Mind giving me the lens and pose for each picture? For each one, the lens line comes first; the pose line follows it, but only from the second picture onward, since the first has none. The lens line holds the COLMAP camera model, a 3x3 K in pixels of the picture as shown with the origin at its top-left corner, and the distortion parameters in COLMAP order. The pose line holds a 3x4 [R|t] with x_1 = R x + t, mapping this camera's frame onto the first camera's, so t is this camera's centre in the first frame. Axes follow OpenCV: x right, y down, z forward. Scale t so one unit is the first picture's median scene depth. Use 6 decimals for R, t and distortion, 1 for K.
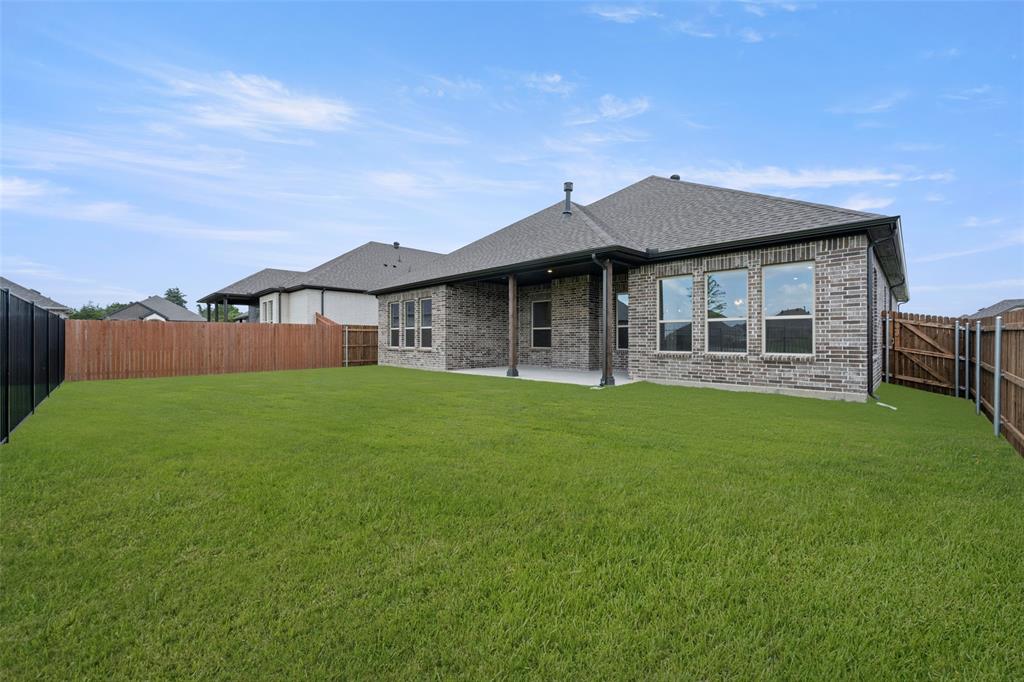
lens RADIAL K [[402.8, 0, 512.6], [0, 402.8, 338.4], [0, 0, 1]] dist [-0.002114, 0.000547]
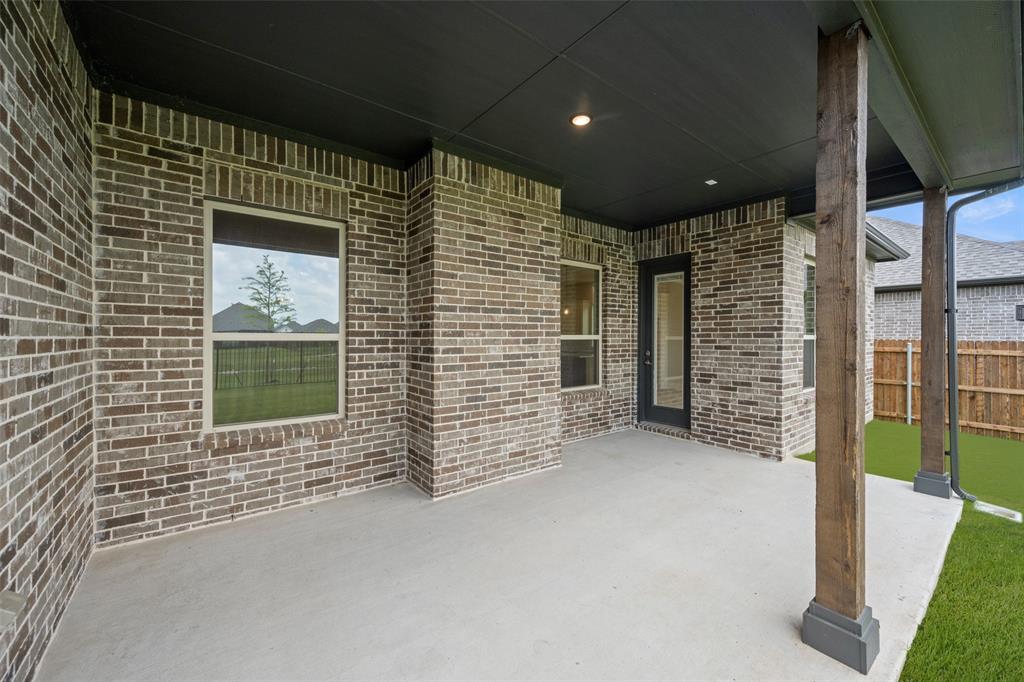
lens RADIAL K [[402.8, 0, 513.5], [0, 402.8, 340.3], [0, 0, 1]] dist [-0.002114, 0.000547]
pose [[0.112710, -0.002333, 0.993625, -0.158201], [-0.004040, 0.999988, 0.002806, -0.027514], [-0.993620, -0.004331, 0.112699, 0.974513]]
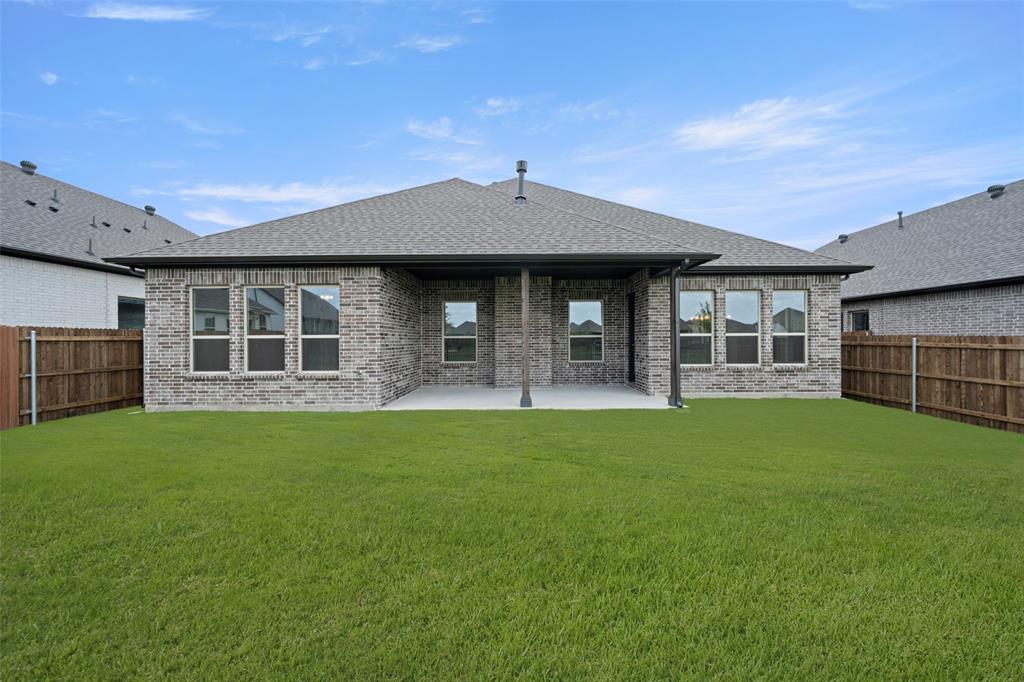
lens RADIAL K [[402.8, 0, 514.8], [0, 402.8, 340.1], [0, 0, 1]] dist [-0.002114, 0.000547]
pose [[0.708193, -0.005614, 0.705997, -0.461620], [0.003420, 0.999984, 0.004521, -0.025670], [-0.706011, -0.000787, 0.708201, 0.434004]]
